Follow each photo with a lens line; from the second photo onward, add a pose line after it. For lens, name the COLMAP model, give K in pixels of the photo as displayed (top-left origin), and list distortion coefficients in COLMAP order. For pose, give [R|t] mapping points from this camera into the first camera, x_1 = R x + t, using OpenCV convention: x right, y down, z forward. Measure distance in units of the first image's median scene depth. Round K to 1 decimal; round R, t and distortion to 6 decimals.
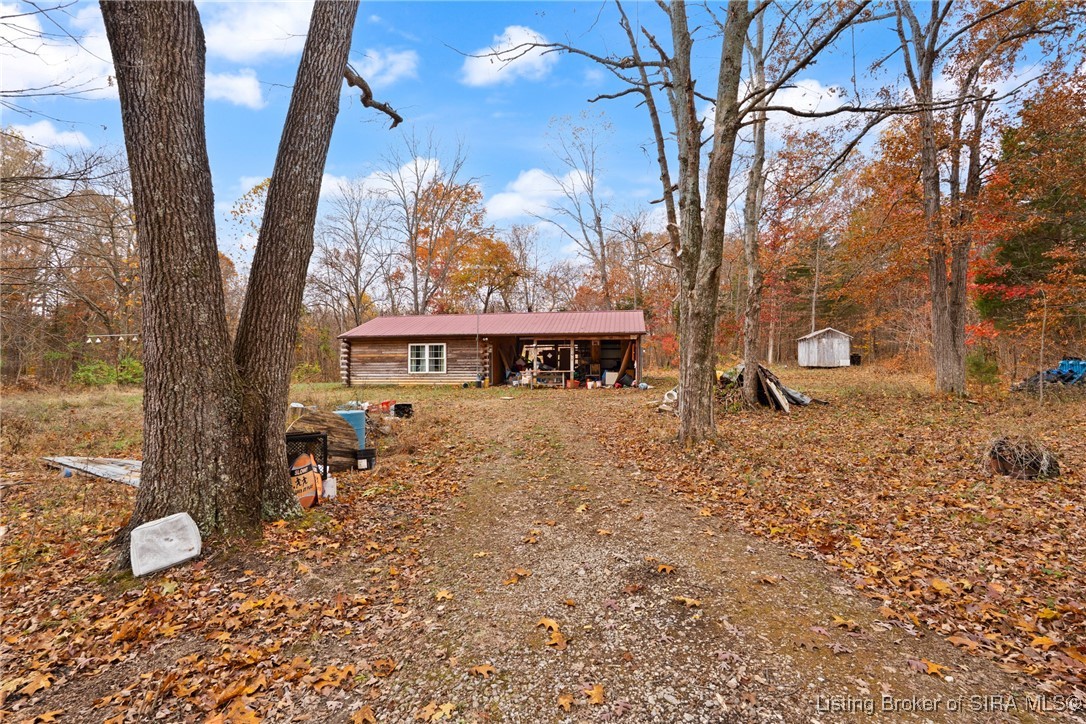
lens RADIAL K [[494.5, 0, 539.1], [0, 494.5, 356.5], [0, 0, 1]] dist [-0.003243, -0.000186]
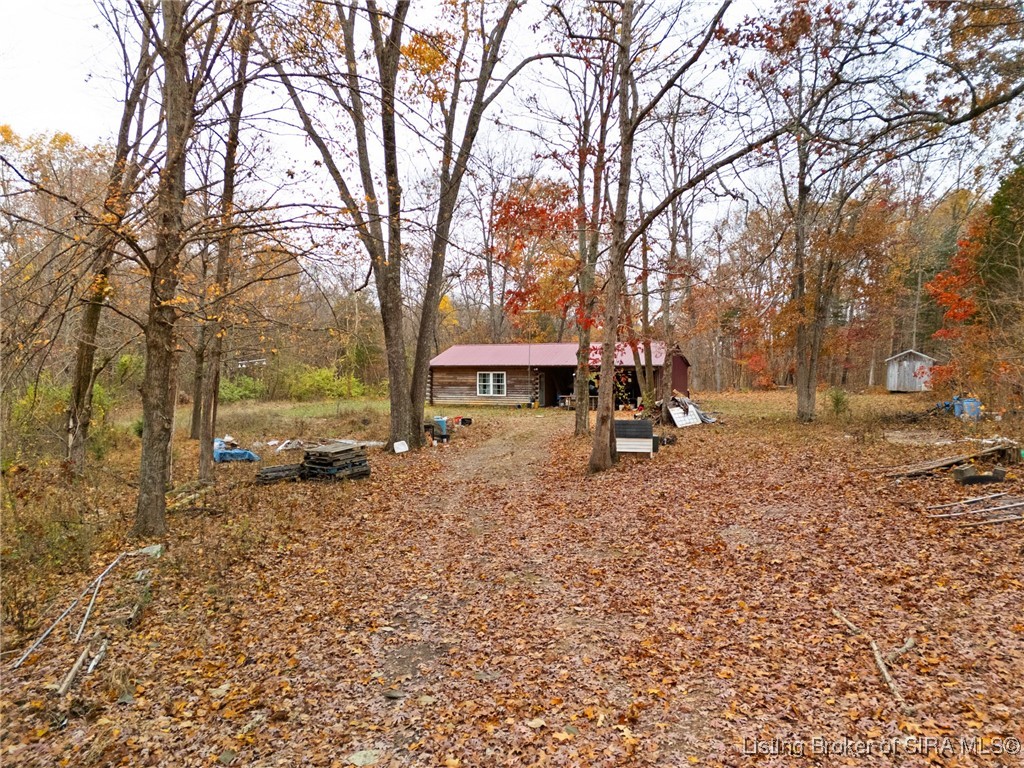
lens RADIAL K [[735.4, 0, 513.1], [0, 735.4, 384.5], [0, 0, 1]] dist [0.071100, -0.048391]
pose [[0.971020, 0.007812, -0.238872, 0.270136], [0.000774, 0.999358, 0.035829, -0.061238], [0.238998, -0.034976, 0.970390, -0.787150]]
